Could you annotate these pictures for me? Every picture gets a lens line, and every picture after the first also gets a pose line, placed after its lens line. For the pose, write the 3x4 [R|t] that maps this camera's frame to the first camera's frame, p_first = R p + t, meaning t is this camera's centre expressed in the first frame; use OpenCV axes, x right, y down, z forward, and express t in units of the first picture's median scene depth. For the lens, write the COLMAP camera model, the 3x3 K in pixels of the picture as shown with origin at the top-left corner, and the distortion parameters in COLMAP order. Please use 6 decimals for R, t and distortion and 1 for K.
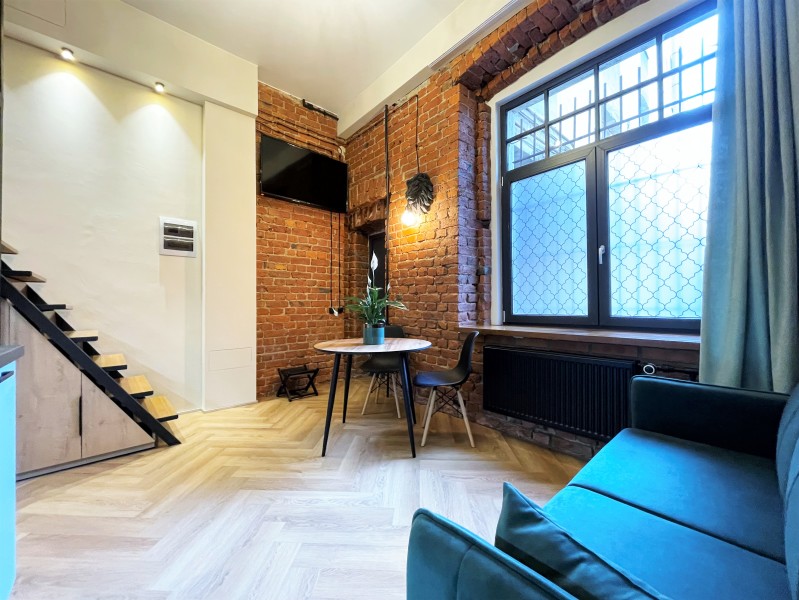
lens RADIAL K [[320.5, 0, 399.7], [0, 320.5, 299.7], [0, 0, 1]] dist [-0.000340, -0.000005]
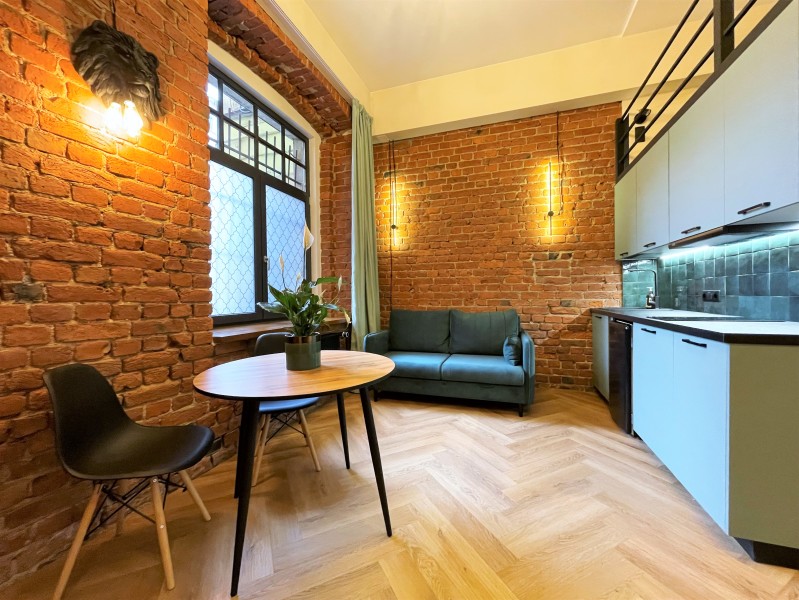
lens RADIAL K [[320.5, 0, 400.7], [0, 320.5, 300.7], [0, 0, 1]] dist [-0.000340, -0.000005]
pose [[-0.484446, 0.003727, 0.874813, -0.690116], [0.012740, 0.999915, 0.002796, 0.010163], [-0.874729, 0.012500, -0.484452, 1.085950]]
